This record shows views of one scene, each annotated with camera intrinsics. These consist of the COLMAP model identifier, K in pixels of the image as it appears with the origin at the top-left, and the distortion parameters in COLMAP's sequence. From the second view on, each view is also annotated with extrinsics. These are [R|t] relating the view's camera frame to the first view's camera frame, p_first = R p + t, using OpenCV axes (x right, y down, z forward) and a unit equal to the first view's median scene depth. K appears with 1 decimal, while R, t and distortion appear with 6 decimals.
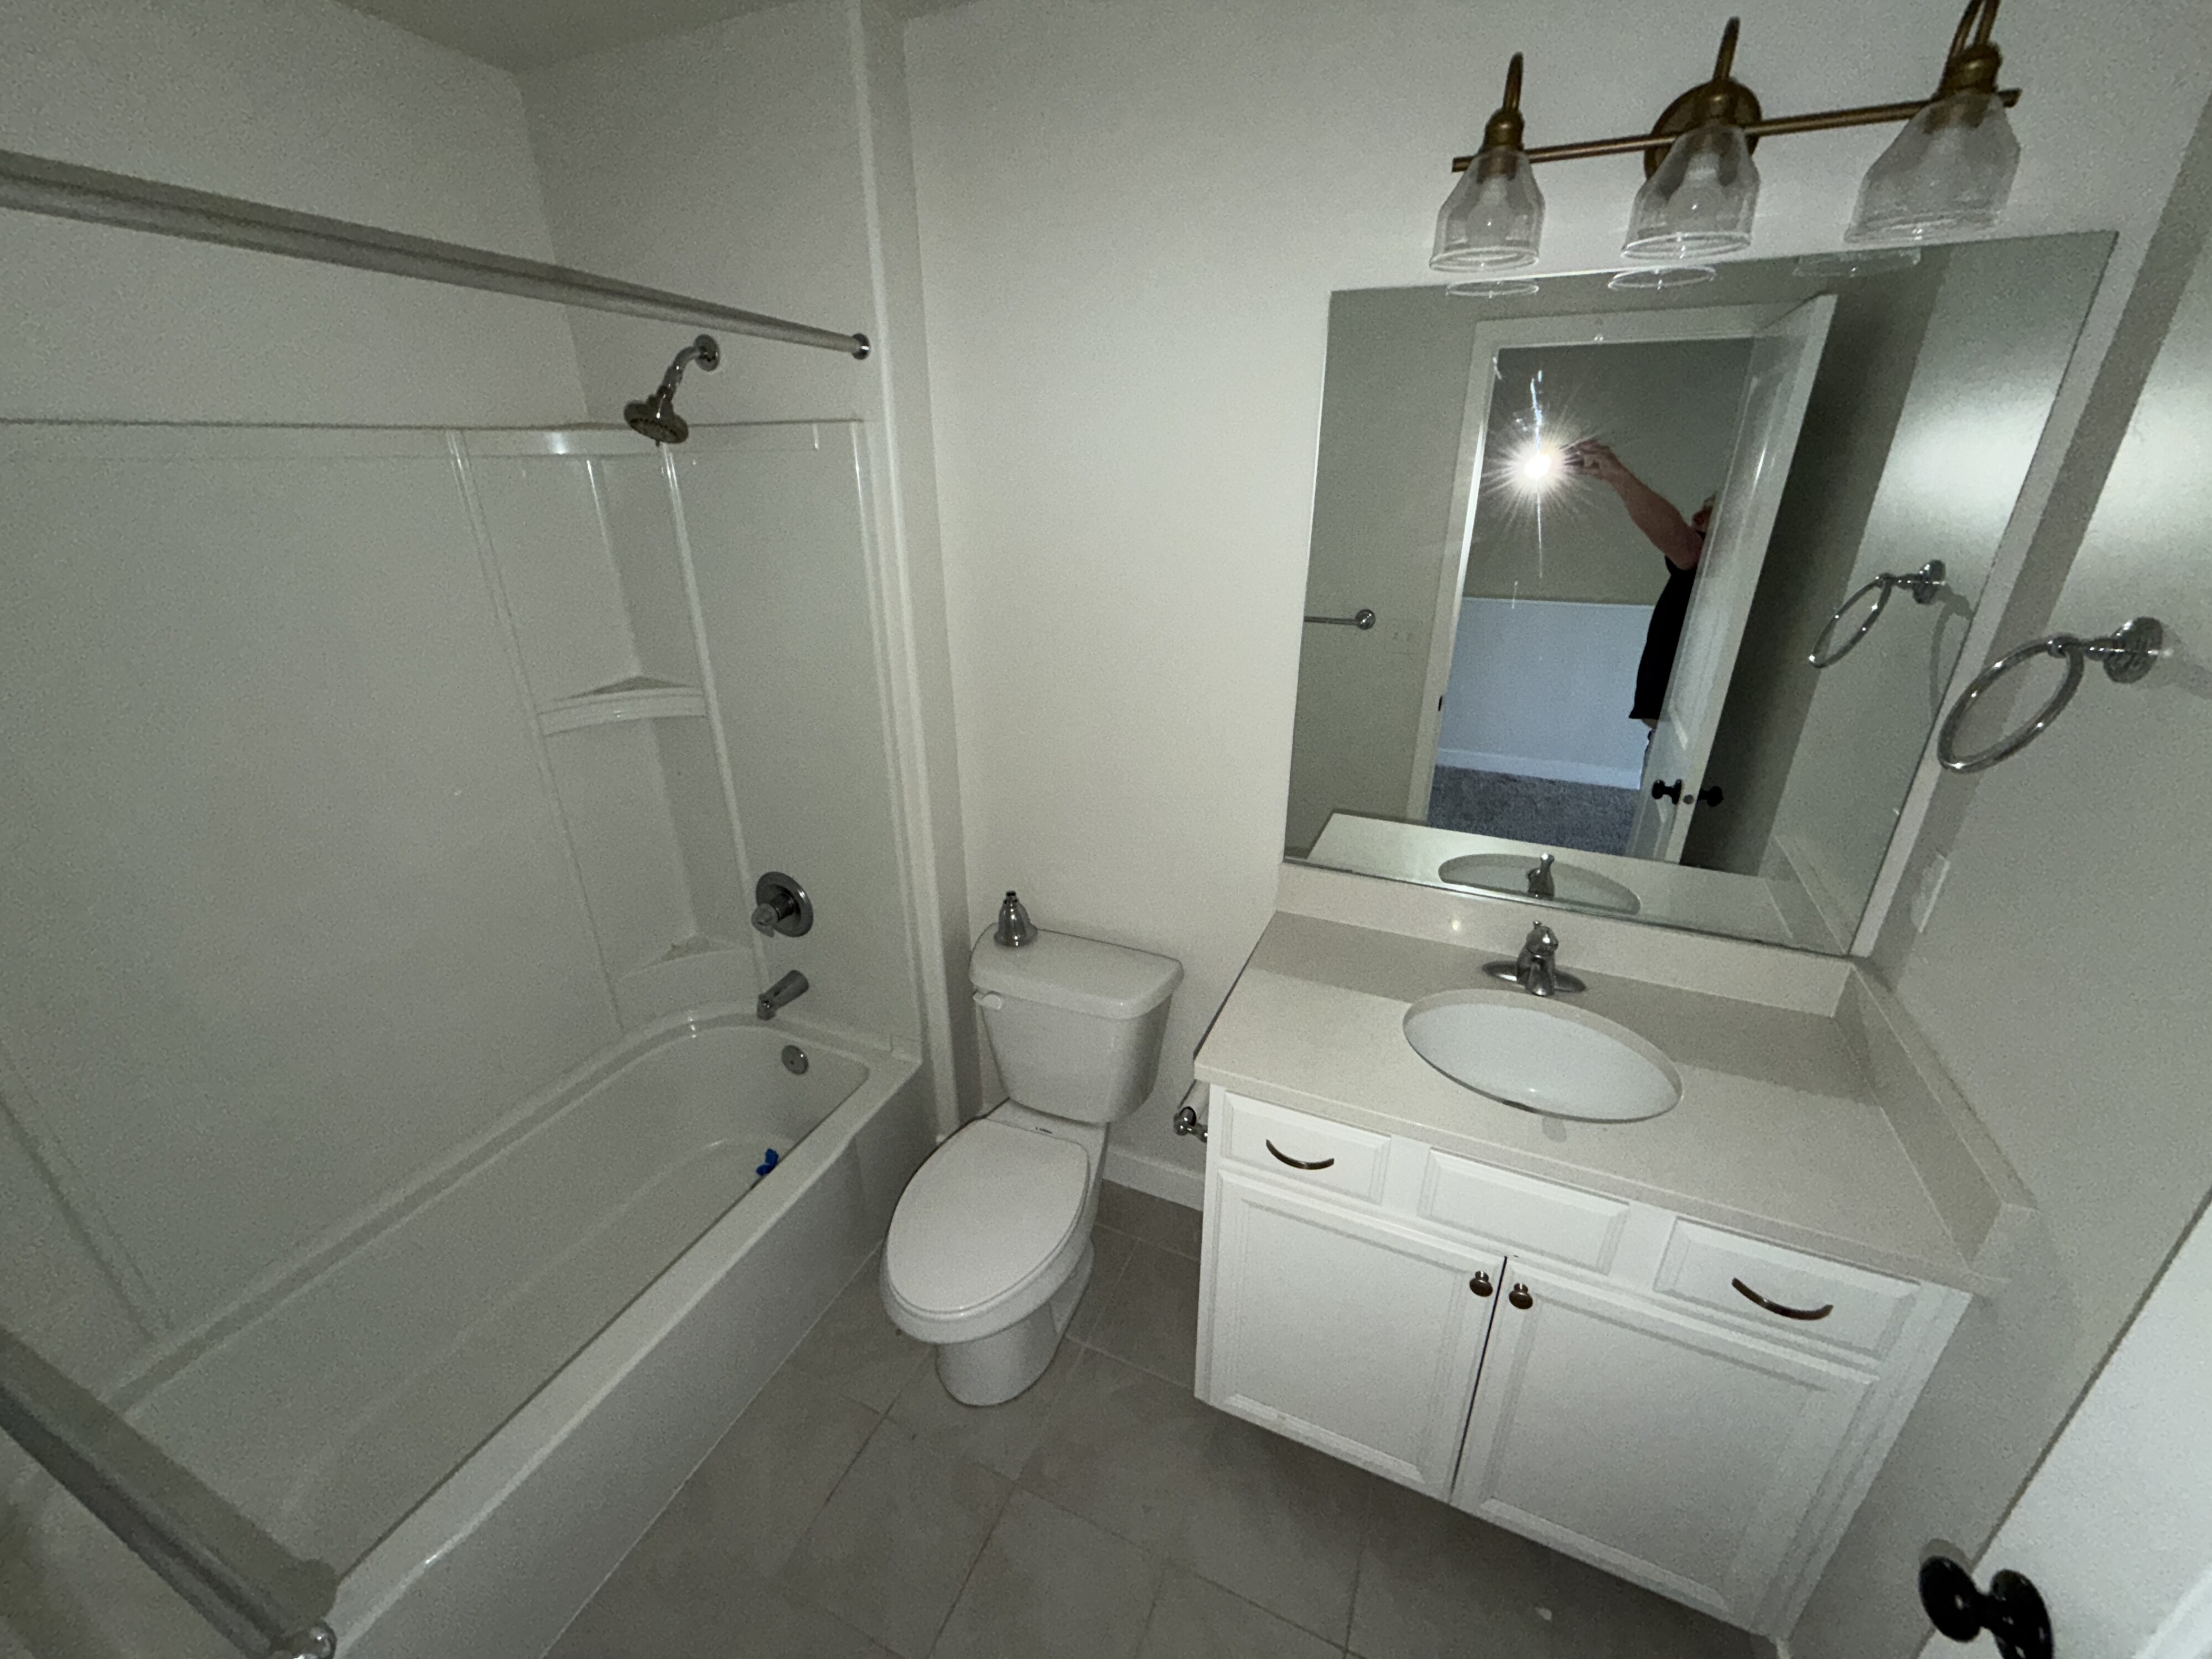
lens RADIAL K [[884.6, 0, 1096.3], [0, 884.6, 824.5], [0, 0, 1]] dist [0.001444, 0.000279]
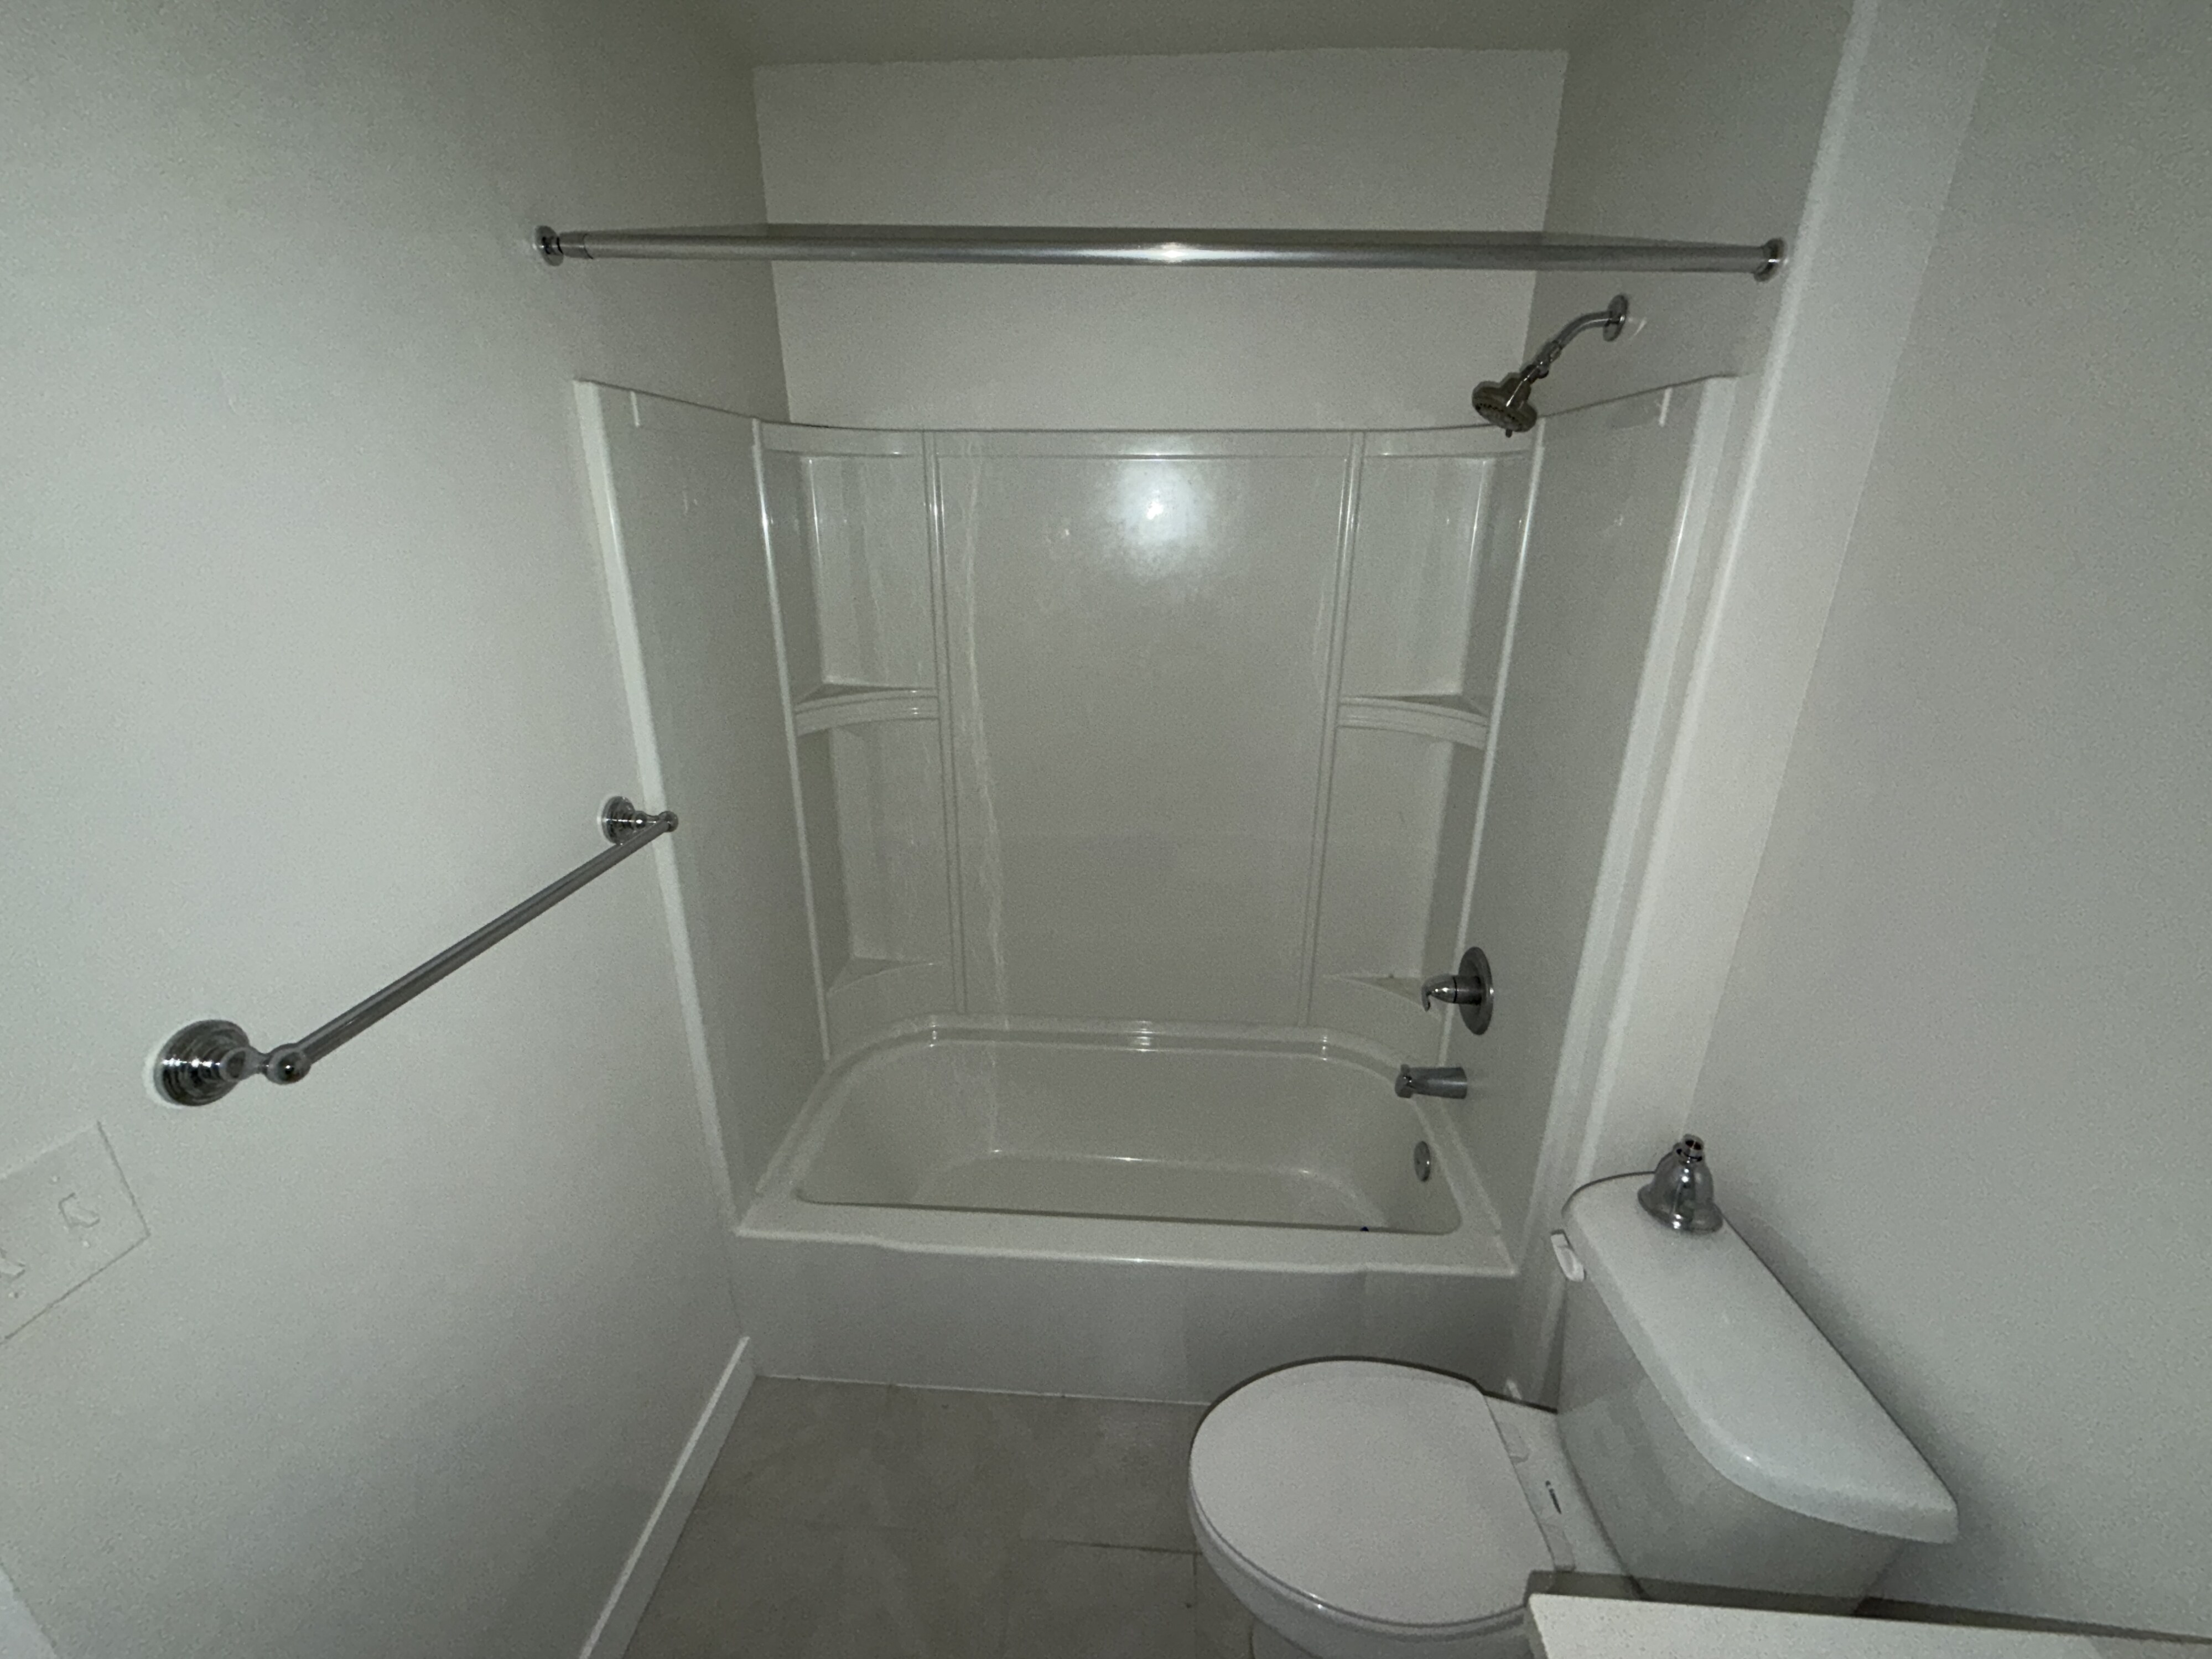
lens RADIAL K [[883.4, 0, 1106.0], [0, 883.4, 829.5], [0, 0, 1]] dist [0.000336, -0.000302]
pose [[0.374474, 0.331919, -0.865794, 0.205466], [-0.377234, 0.907504, 0.184748, -0.076385], [0.847032, 0.257424, 0.465048, 0.316286]]
